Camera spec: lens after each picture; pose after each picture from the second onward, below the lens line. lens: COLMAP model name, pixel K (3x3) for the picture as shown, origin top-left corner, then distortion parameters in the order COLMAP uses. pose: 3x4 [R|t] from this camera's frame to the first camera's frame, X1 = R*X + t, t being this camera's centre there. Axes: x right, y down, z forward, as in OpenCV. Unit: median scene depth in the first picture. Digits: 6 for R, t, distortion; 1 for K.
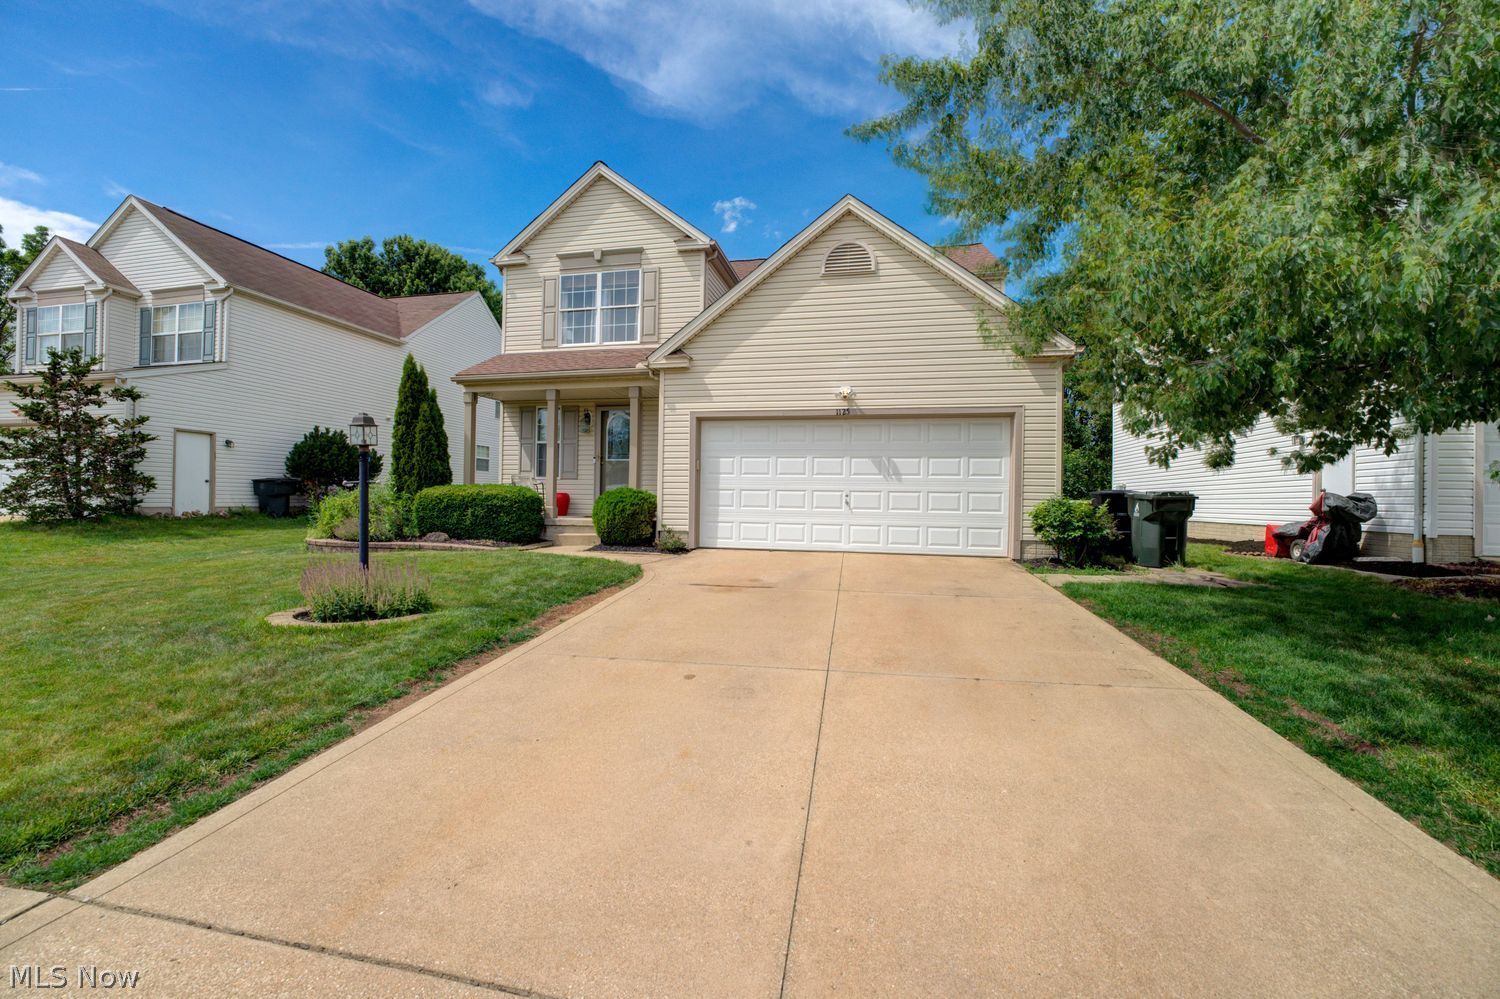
lens RADIAL K [[599.8, 0, 745.2], [0, 599.8, 498.5], [0, 0, 1]] dist [-0.028485, 0.002944]
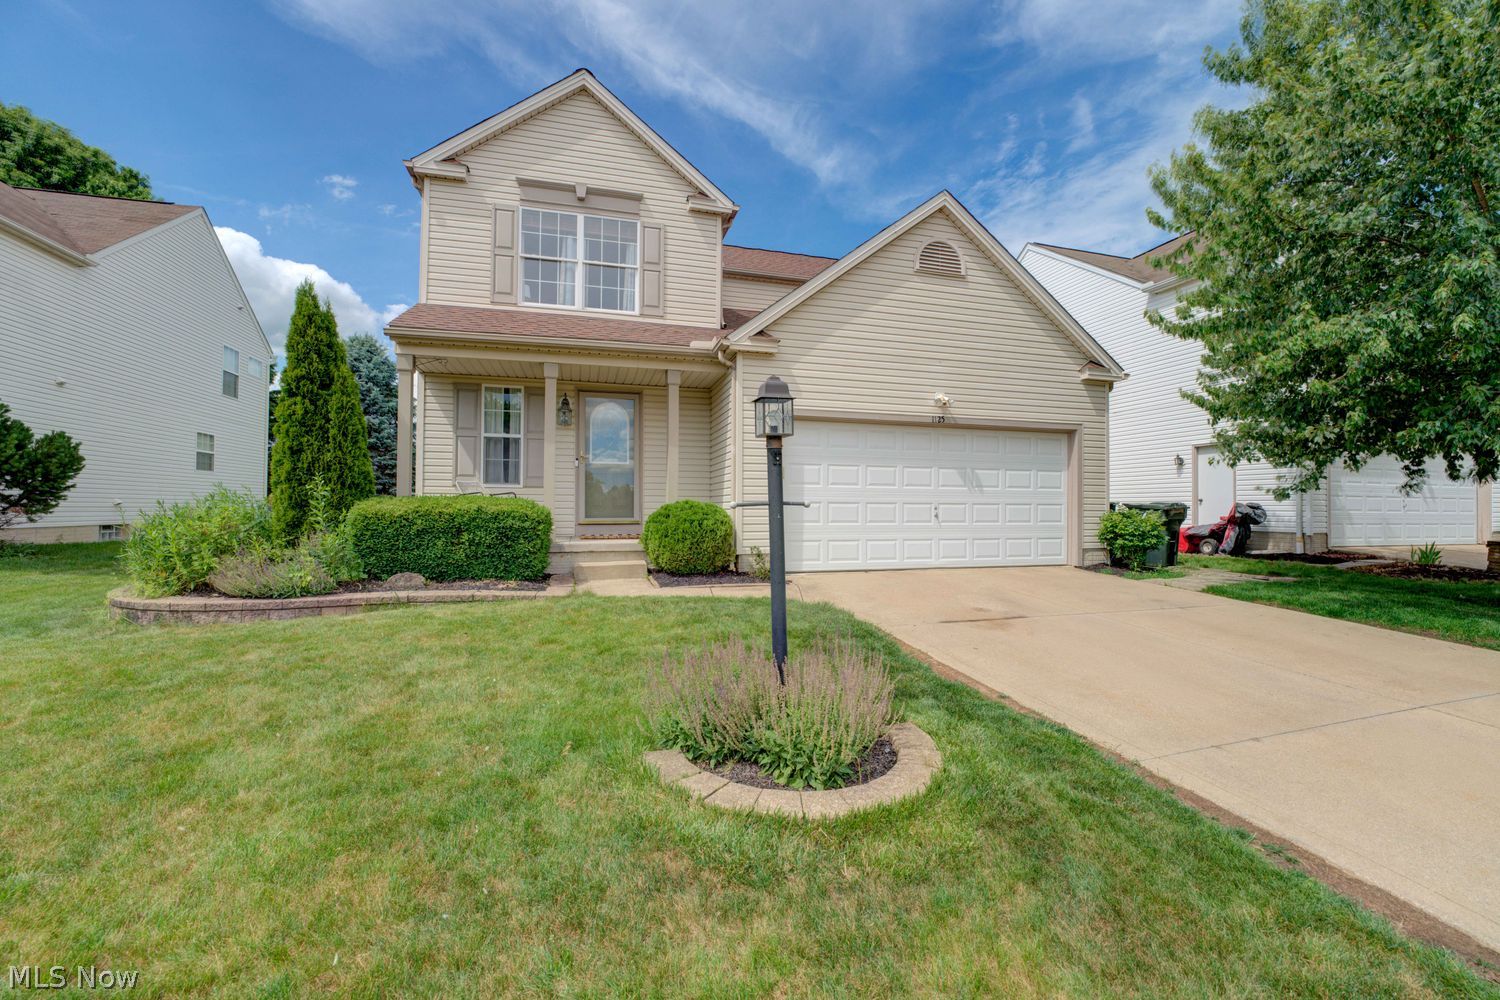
lens RADIAL K [[599.8, 0, 749.6], [0, 599.8, 501.3], [0, 0, 1]] dist [-0.028485, 0.002944]
pose [[0.885502, -0.005495, 0.464603, -0.470293], [0.006164, 0.999981, 0.000077, -0.015961], [-0.464595, 0.002795, 0.885519, 0.268663]]
